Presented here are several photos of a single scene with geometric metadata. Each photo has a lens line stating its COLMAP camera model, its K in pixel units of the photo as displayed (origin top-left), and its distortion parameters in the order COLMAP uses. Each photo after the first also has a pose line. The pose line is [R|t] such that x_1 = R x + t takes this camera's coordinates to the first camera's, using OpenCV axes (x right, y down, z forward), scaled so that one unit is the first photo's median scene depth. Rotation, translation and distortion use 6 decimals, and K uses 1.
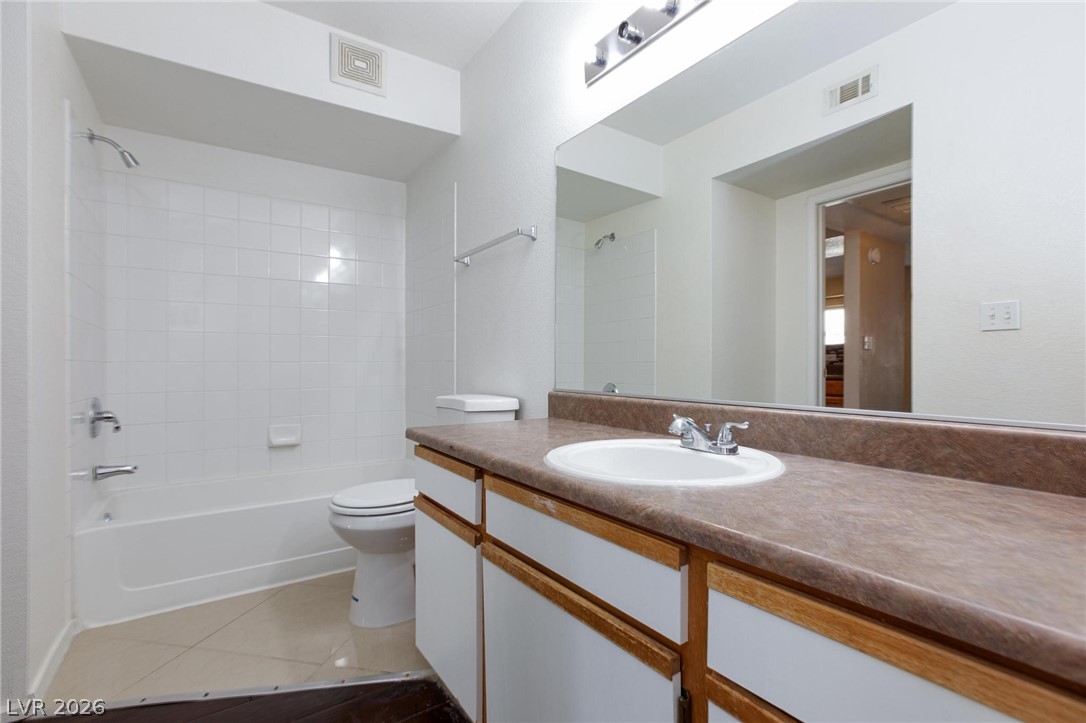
lens RADIAL K [[495.9, 0, 548.5], [0, 495.9, 361.2], [0, 0, 1]] dist [-0.003522, 0.000011]
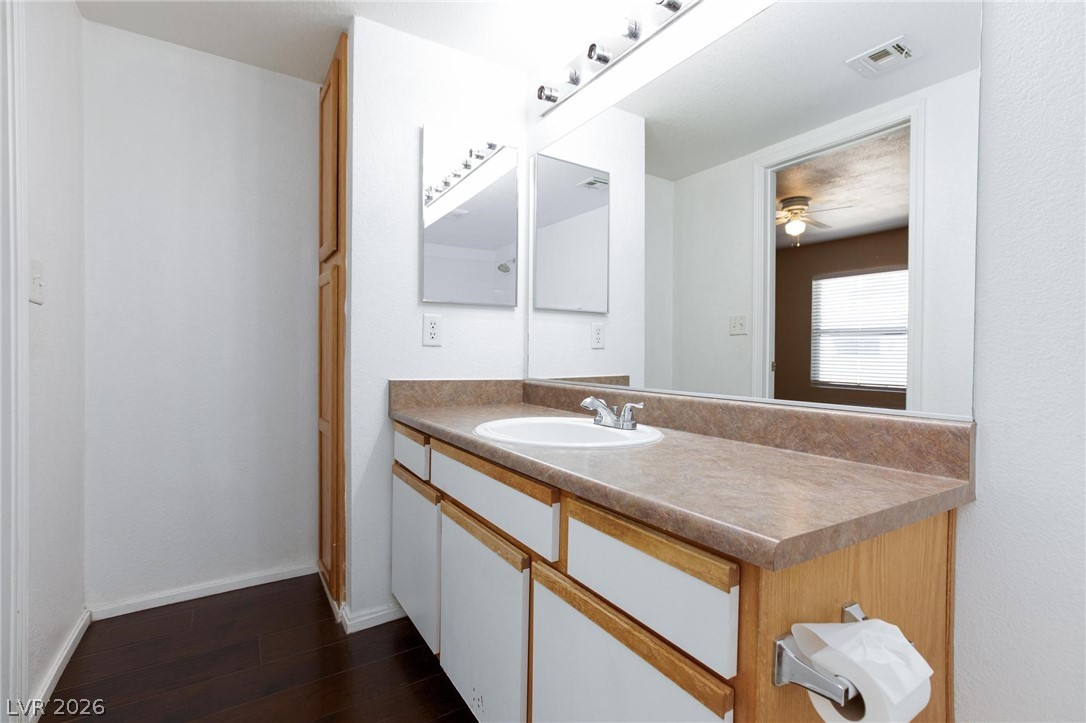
lens RADIAL K [[505.3, 0, 526.3], [0, 505.3, 359.4], [0, 0, 1]] dist [-0.000797, -0.000042]
pose [[0.997587, 0.019232, -0.066706, 0.176291], [-0.018303, 0.999727, 0.014506, -0.003329], [0.066966, -0.013250, 0.997667, -0.255205]]
